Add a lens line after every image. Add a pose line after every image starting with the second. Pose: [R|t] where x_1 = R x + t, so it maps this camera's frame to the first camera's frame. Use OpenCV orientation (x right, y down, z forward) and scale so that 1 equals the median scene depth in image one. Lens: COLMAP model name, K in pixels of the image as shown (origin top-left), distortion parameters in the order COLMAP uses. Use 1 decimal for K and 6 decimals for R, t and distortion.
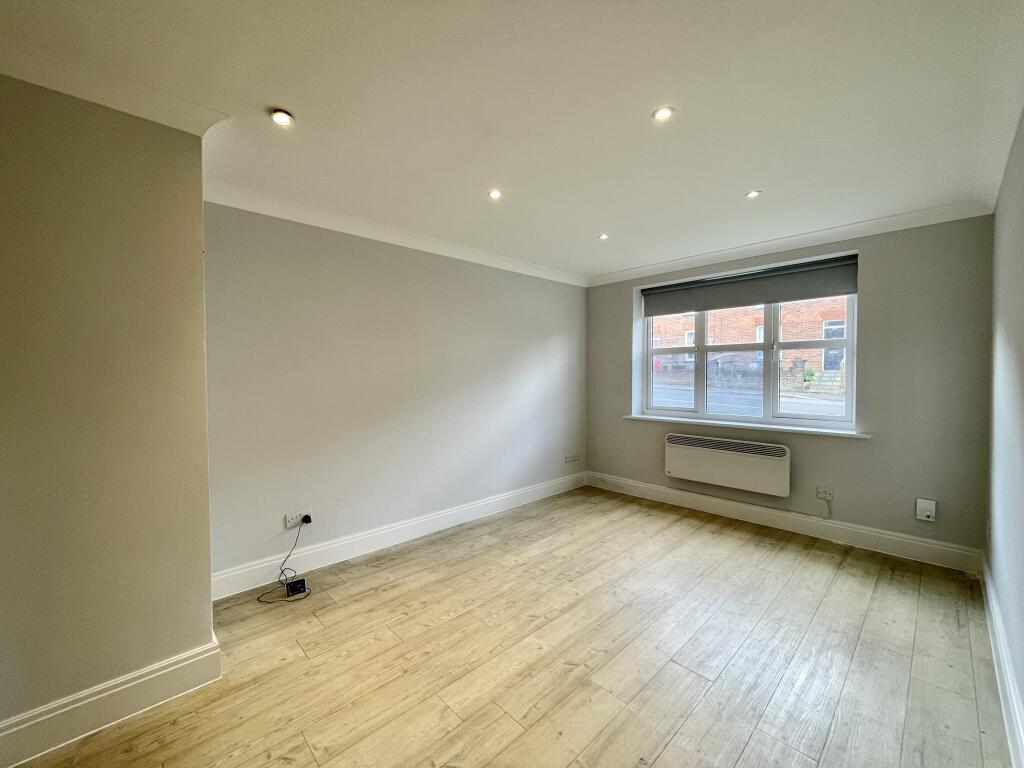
lens RADIAL K [[415.3, 0, 506.1], [0, 415.3, 380.9], [0, 0, 1]] dist [0.003094, 0.000414]
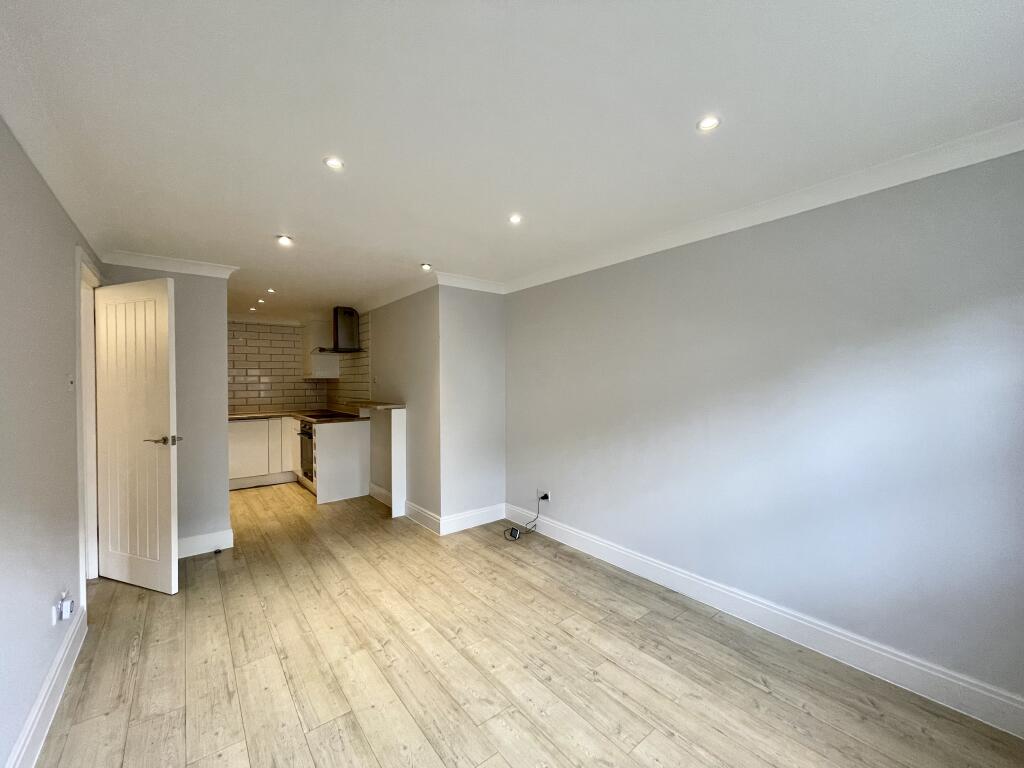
lens RADIAL K [[415.3, 0, 503.0], [0, 415.3, 382.4], [0, 0, 1]] dist [0.003094, 0.000414]
pose [[-0.103370, 0.008994, -0.994602, 0.751335], [-0.007265, 0.999926, 0.009797, -0.051282], [0.994616, 0.008239, -0.103297, 0.831155]]
